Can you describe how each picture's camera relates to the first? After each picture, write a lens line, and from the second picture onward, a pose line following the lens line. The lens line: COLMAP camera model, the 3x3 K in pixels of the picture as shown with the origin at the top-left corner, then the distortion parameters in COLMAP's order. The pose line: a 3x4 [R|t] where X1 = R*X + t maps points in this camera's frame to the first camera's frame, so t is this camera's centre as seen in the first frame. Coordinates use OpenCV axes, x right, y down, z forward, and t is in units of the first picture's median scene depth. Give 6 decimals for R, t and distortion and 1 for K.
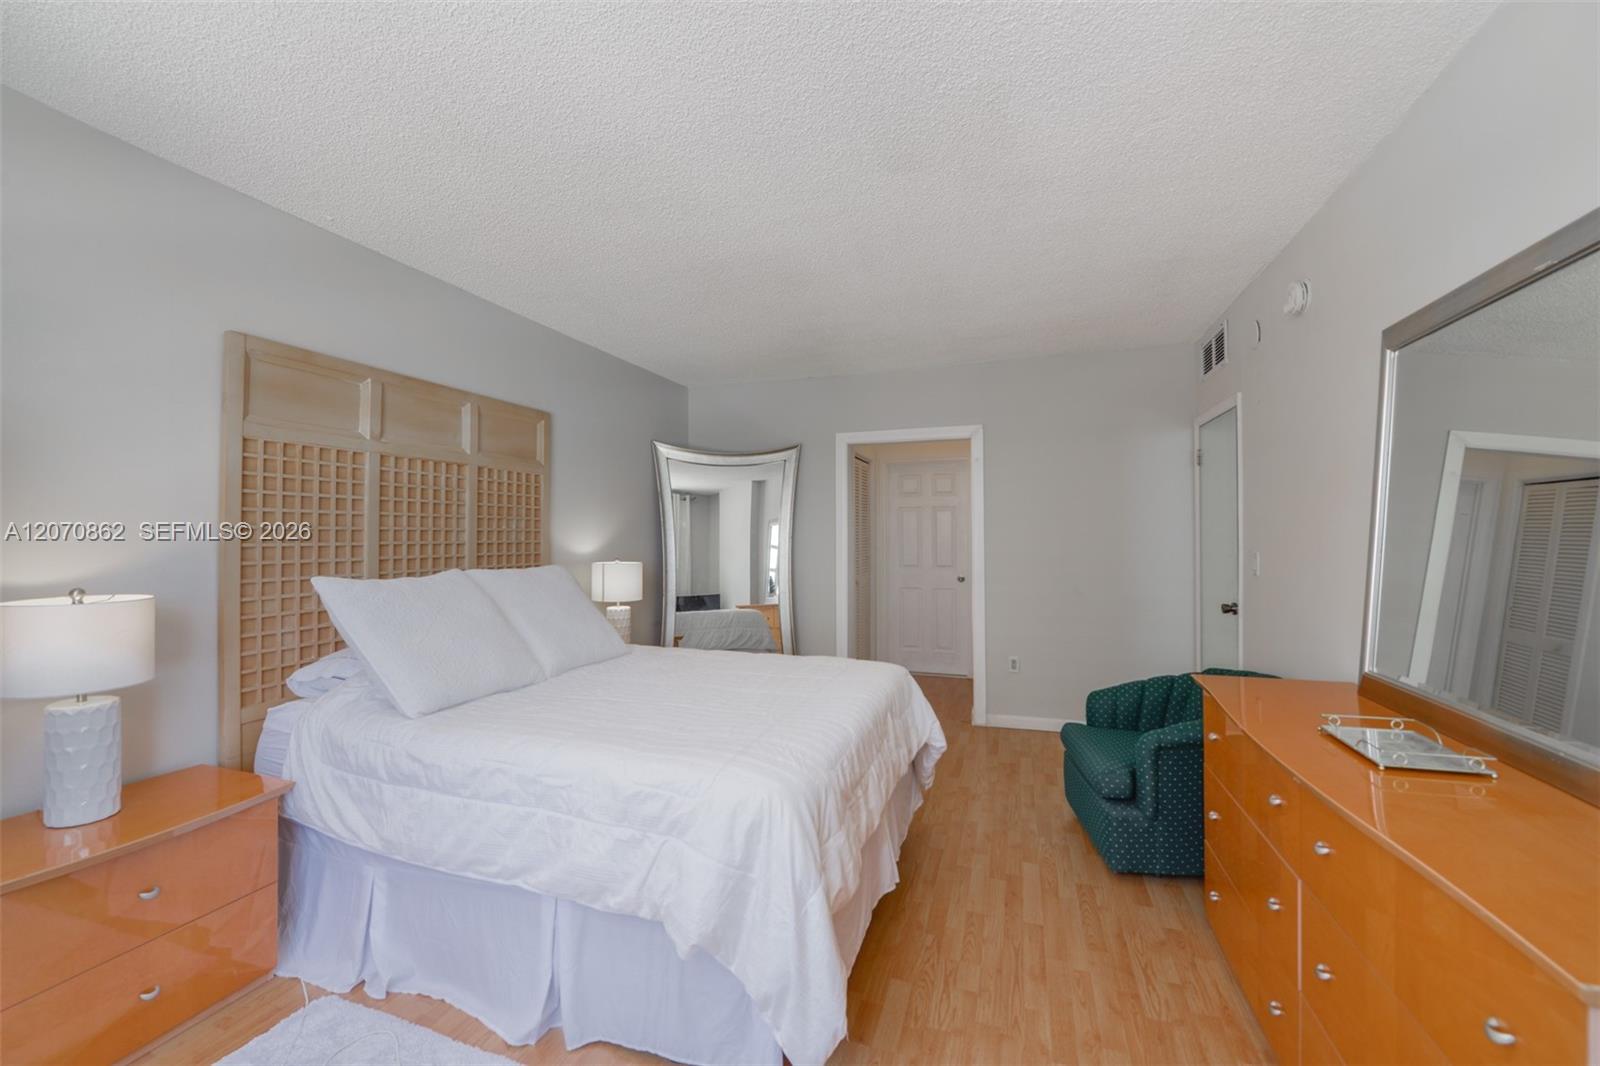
lens RADIAL K [[632.8, 0, 796.3], [0, 632.8, 527.7], [0, 0, 1]] dist [0.001774, -0.001299]
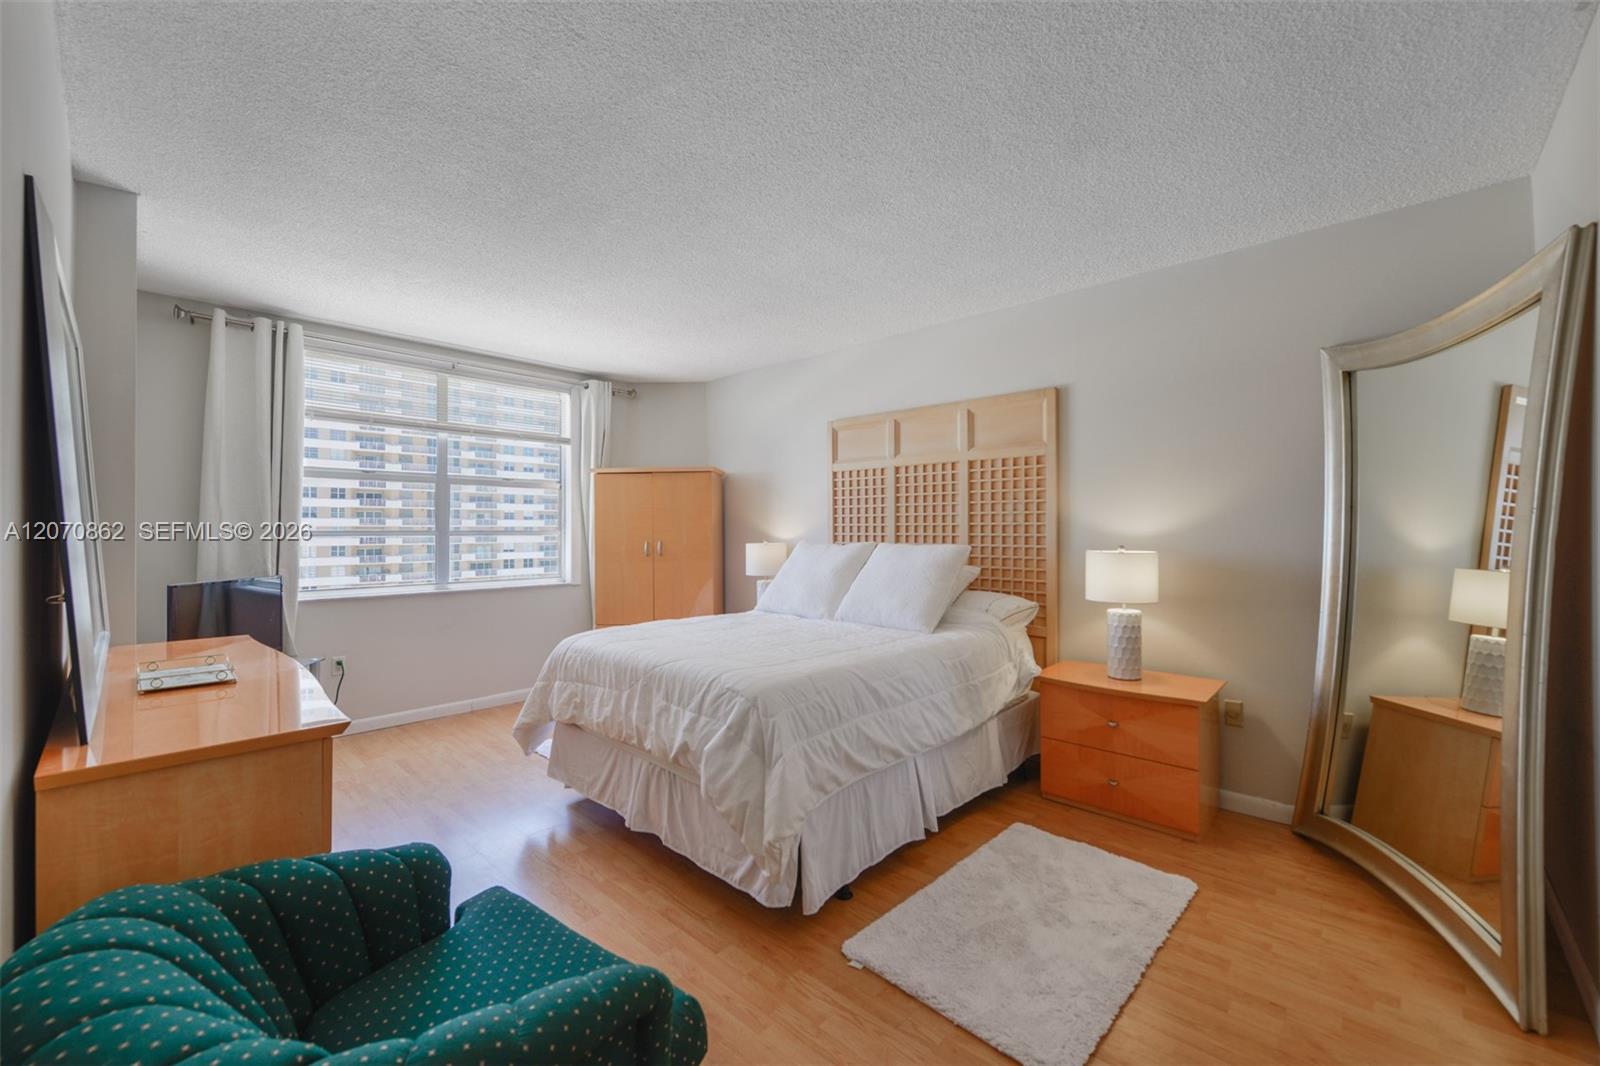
lens RADIAL K [[632.8, 0, 784.4], [0, 632.8, 532.3], [0, 0, 1]] dist [0.001774, -0.001299]
pose [[-0.408510, 0.004702, -0.912742, 0.859628], [0.010857, 0.999941, 0.000291, 0.039621], [0.912689, -0.009791, -0.408537, 1.390269]]
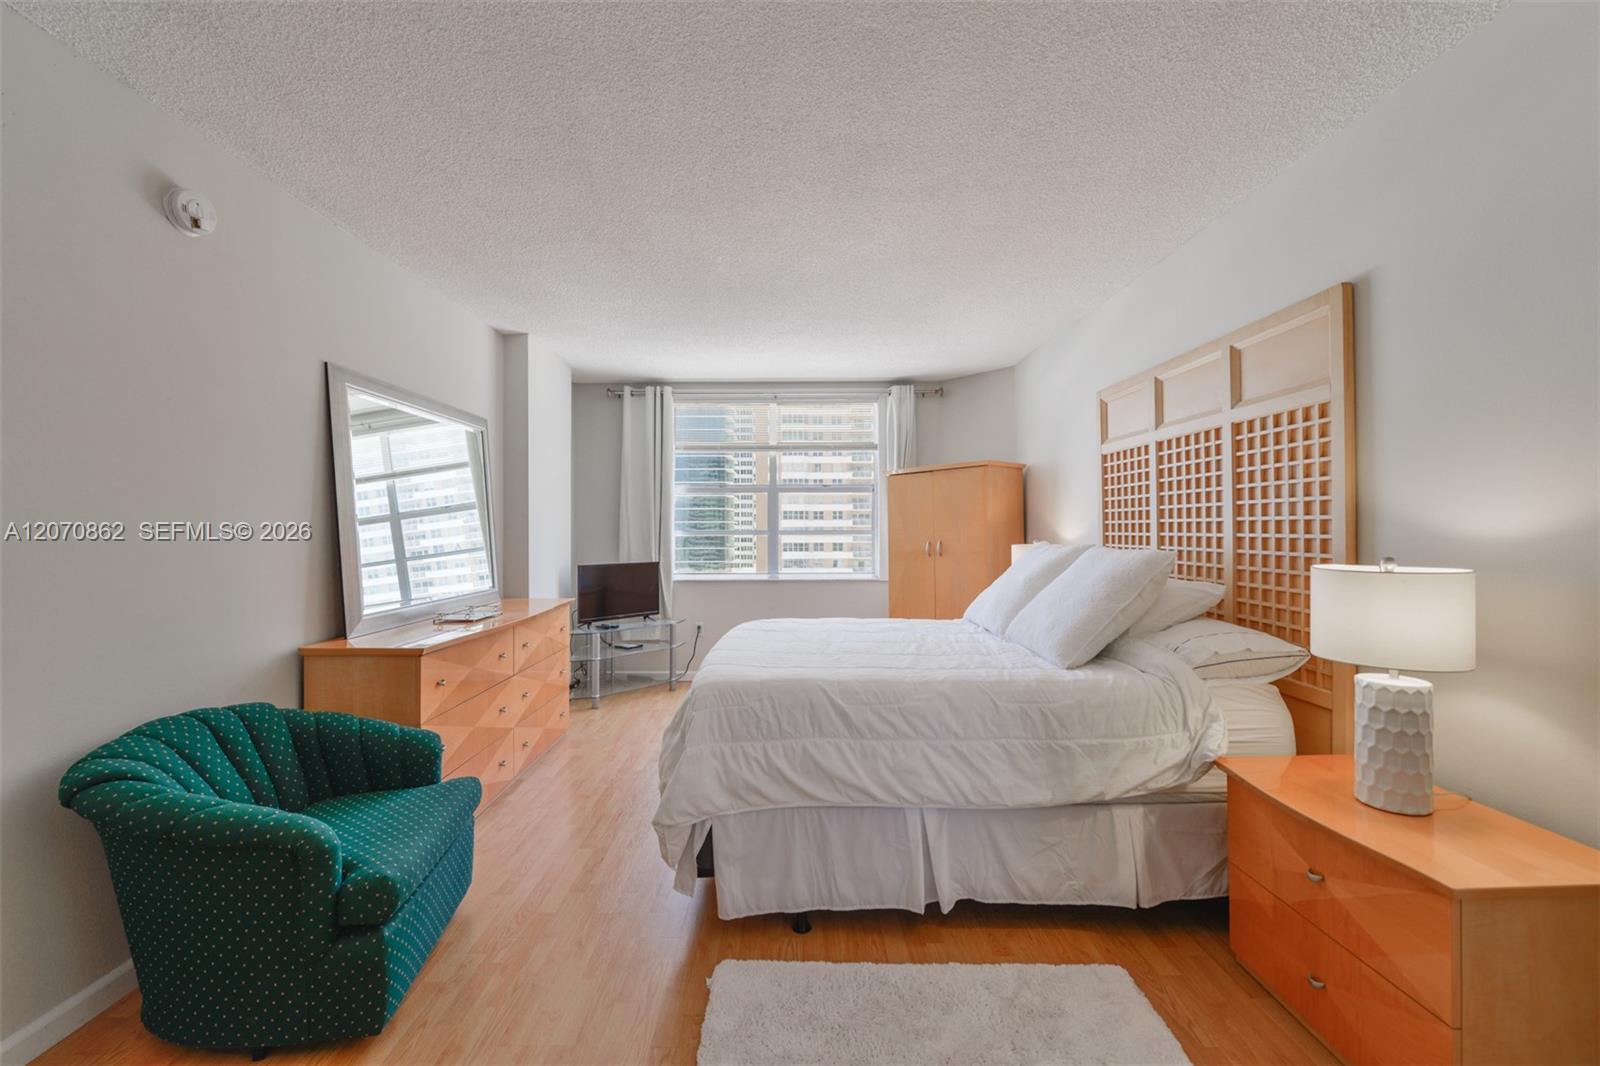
lens RADIAL K [[632.8, 0, 818.4], [0, 632.8, 534.0], [0, 0, 1]] dist [0.001774, -0.001299]
pose [[-0.937707, 0.007592, -0.347343, 0.297835], [0.009194, 0.999953, -0.002966, 0.044743], [0.347305, -0.005974, -0.937733, 1.857314]]
